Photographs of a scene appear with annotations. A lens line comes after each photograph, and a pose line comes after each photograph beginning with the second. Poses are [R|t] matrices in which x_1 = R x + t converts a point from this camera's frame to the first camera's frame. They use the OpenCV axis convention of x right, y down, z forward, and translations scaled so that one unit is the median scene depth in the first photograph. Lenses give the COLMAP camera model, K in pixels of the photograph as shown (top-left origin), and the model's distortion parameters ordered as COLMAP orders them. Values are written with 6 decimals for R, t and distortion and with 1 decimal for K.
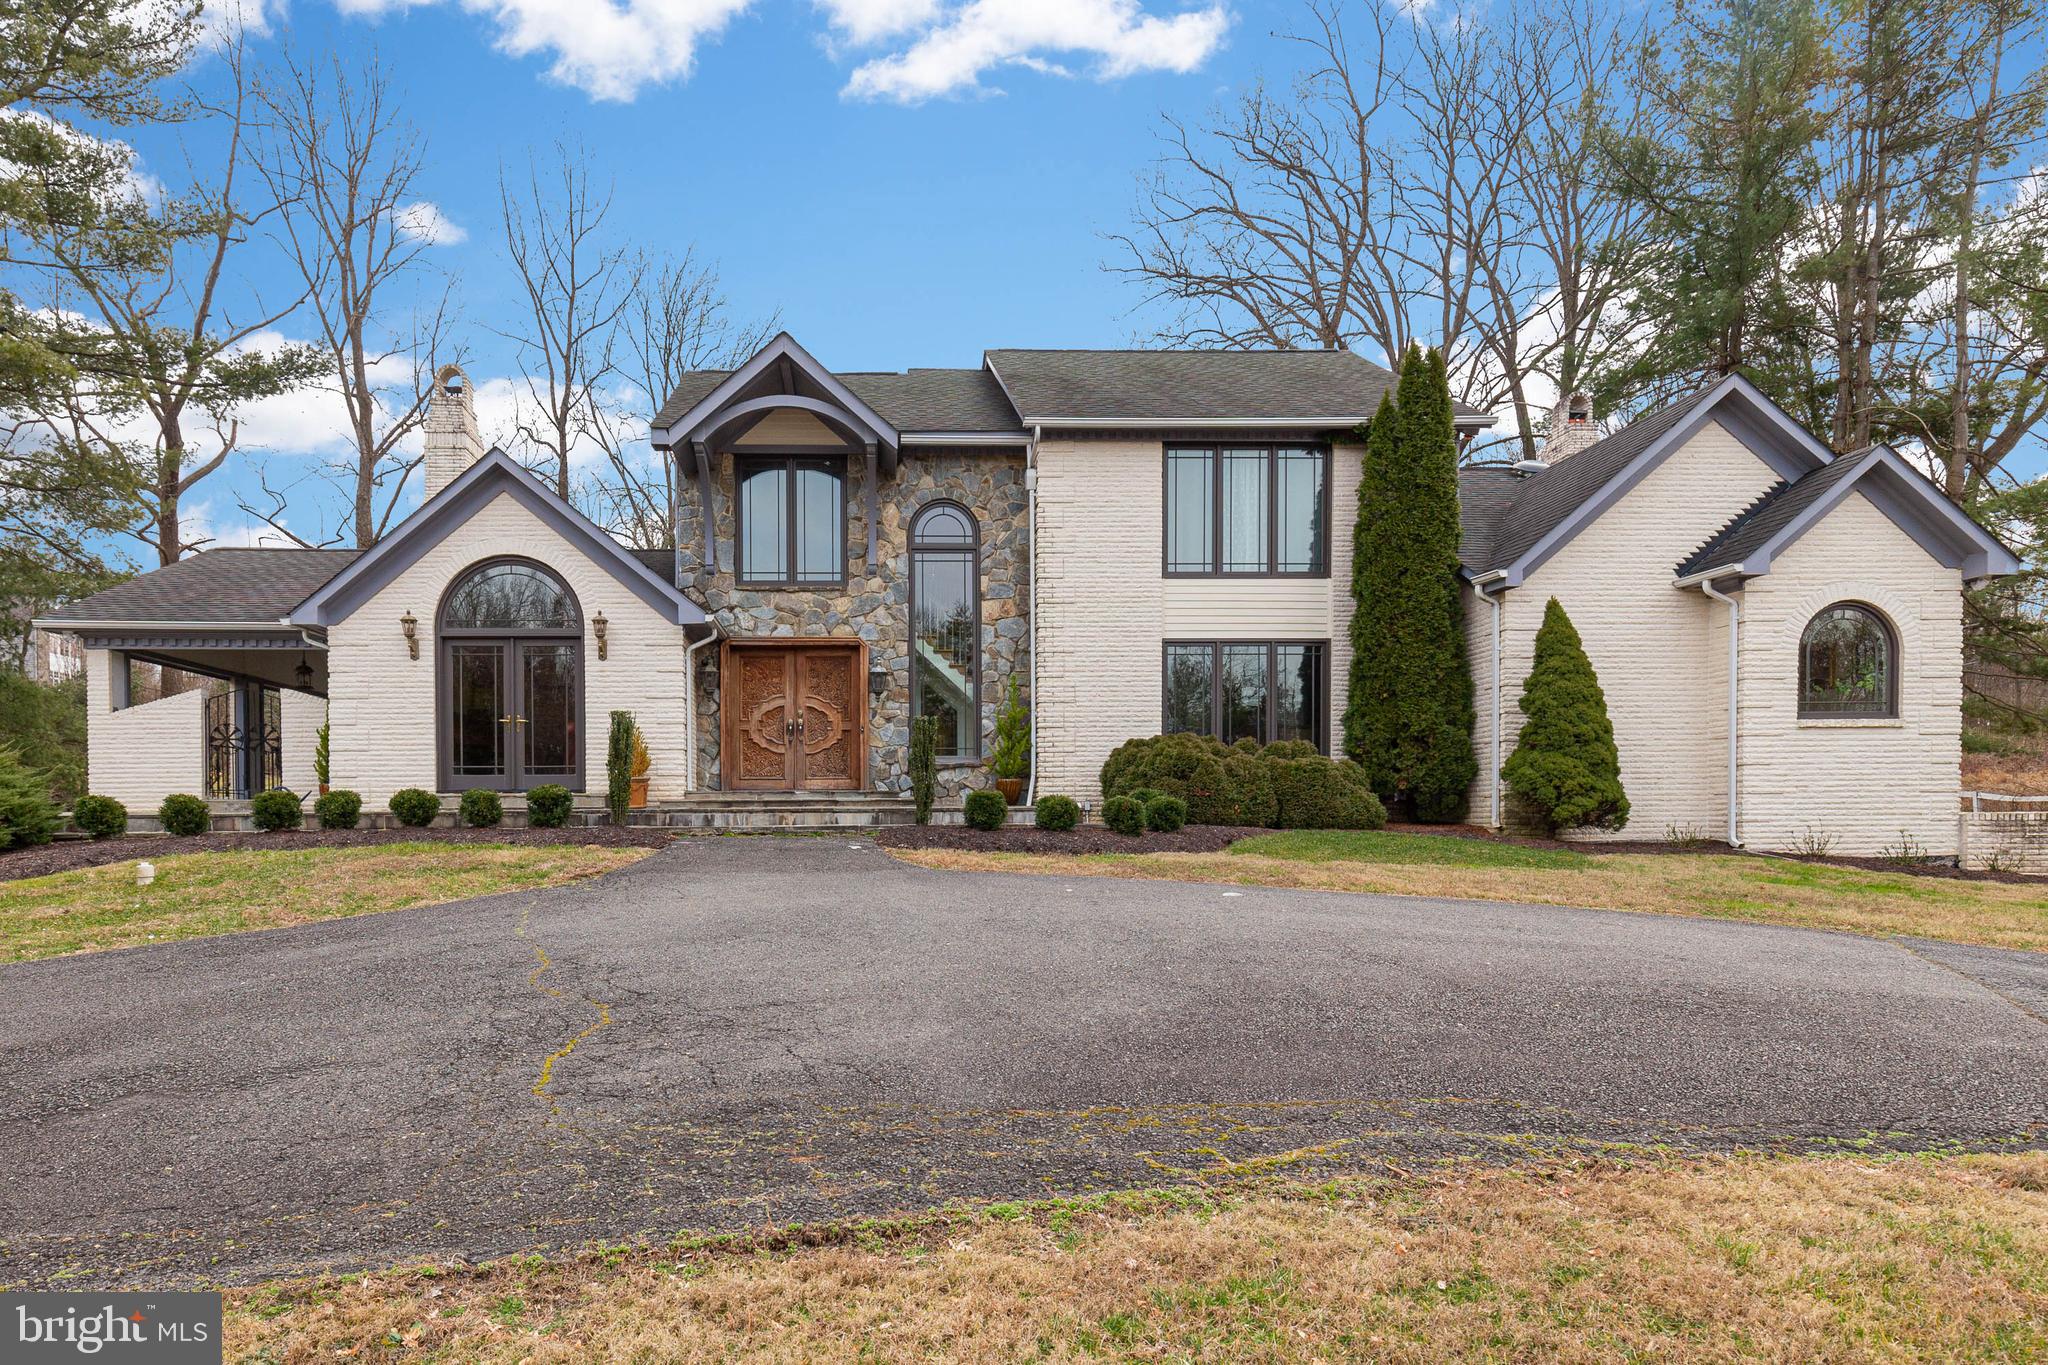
lens RADIAL K [[1244.5, 0, 920.9], [0, 1244.5, 868.2], [0, 0, 1]] dist [0.000257, -0.000286]
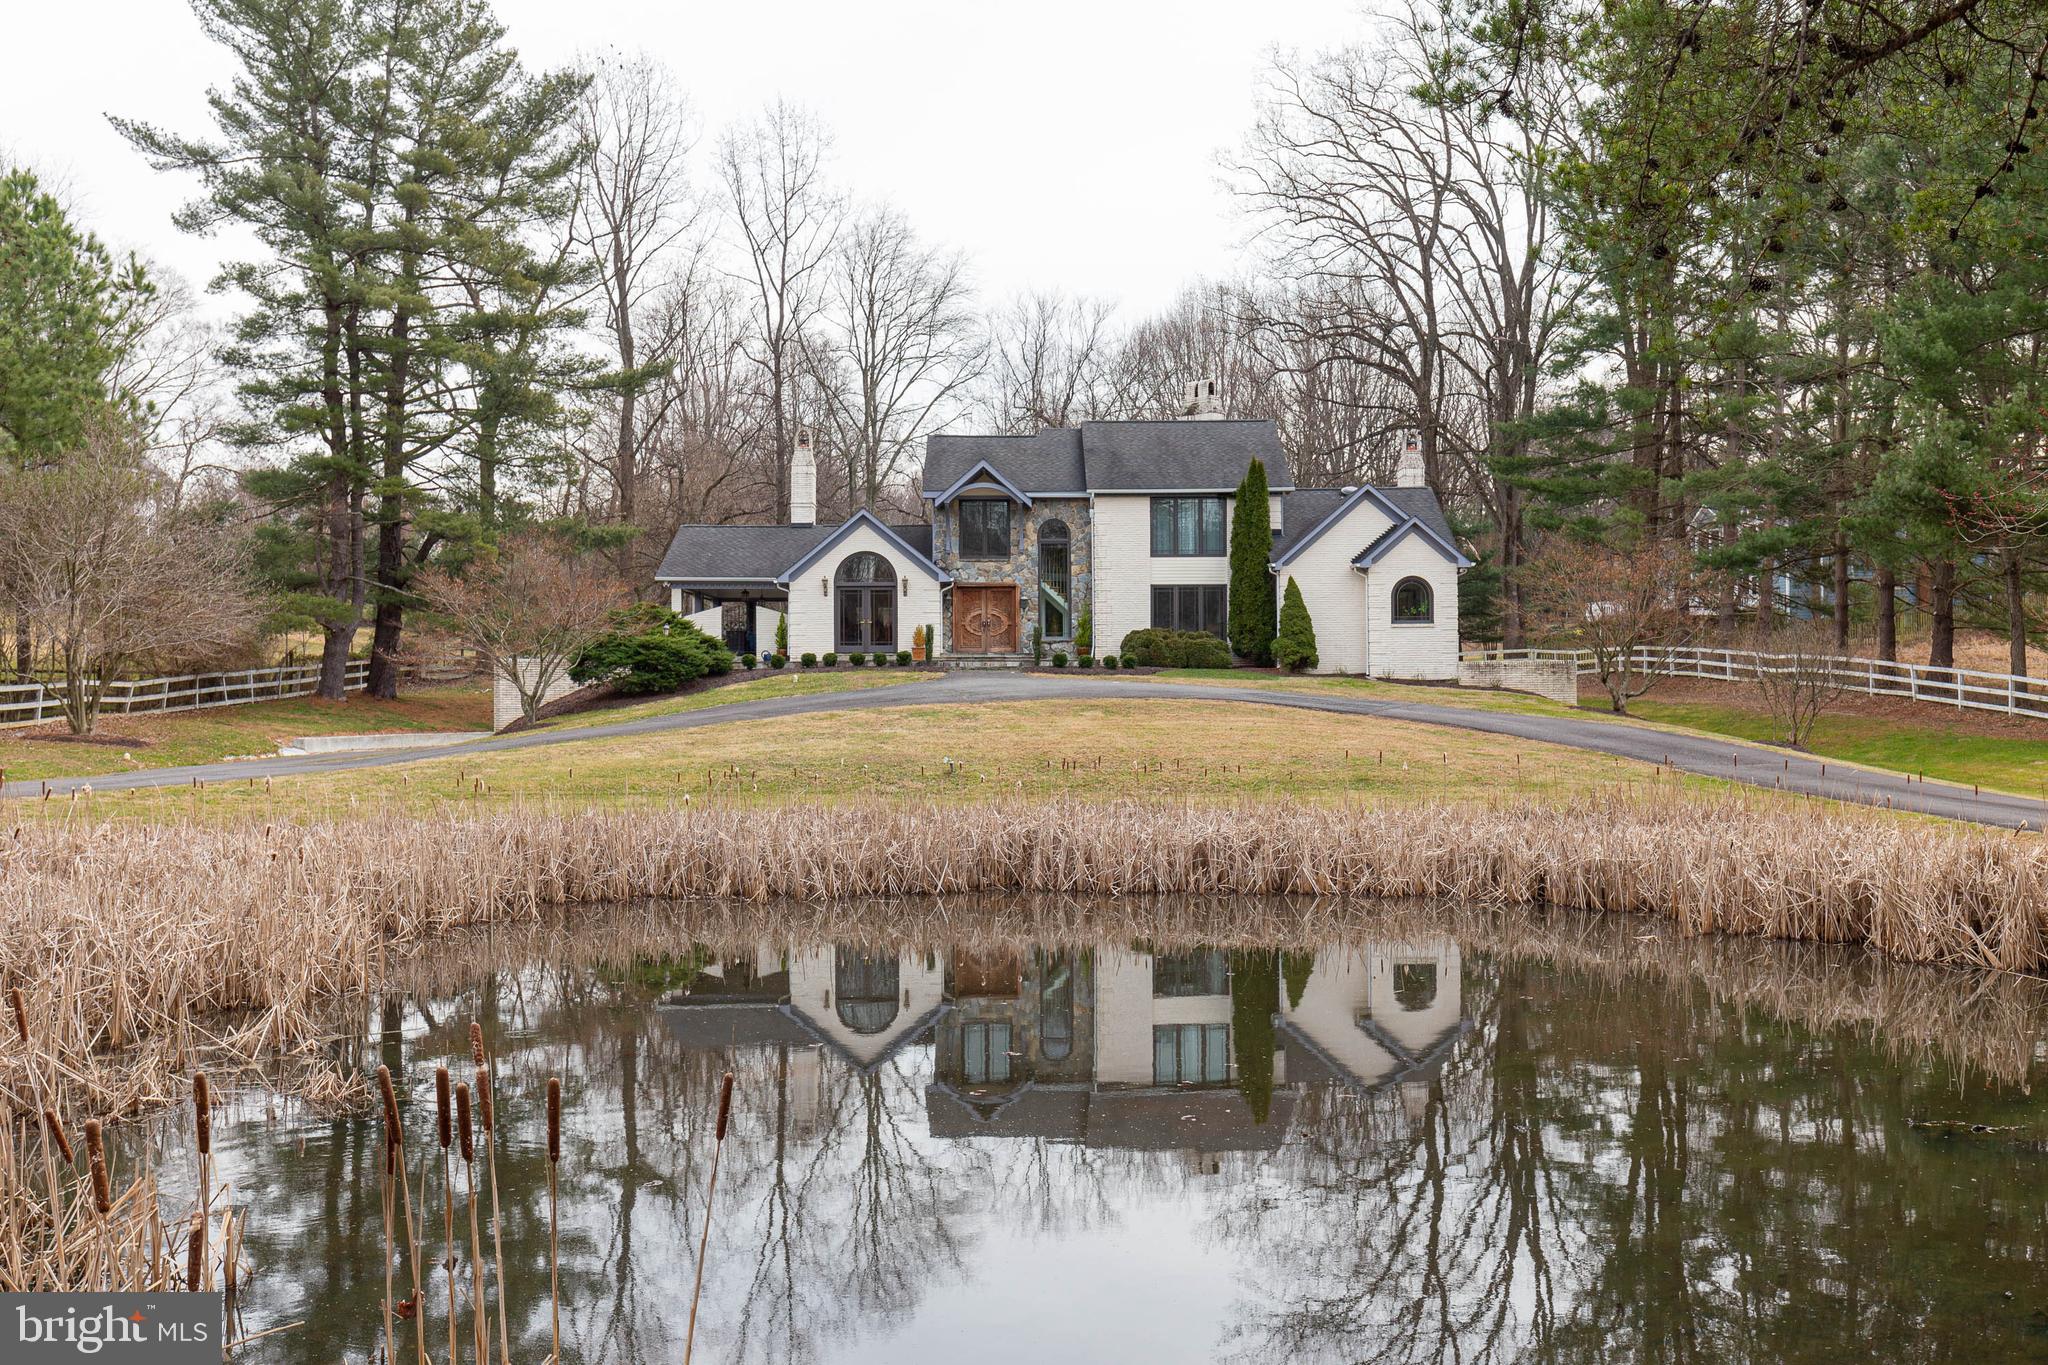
lens RADIAL K [[2006.0, 0, 1022.8], [0, 2006.0, 720.0], [0, 0, 1]] dist [-0.004177, 0.003846]
pose [[0.998708, 0.001540, -0.050799, 0.147608], [-0.002716, 0.999730, -0.023088, 0.143309], [0.050750, 0.023196, 0.998442, -2.604722]]
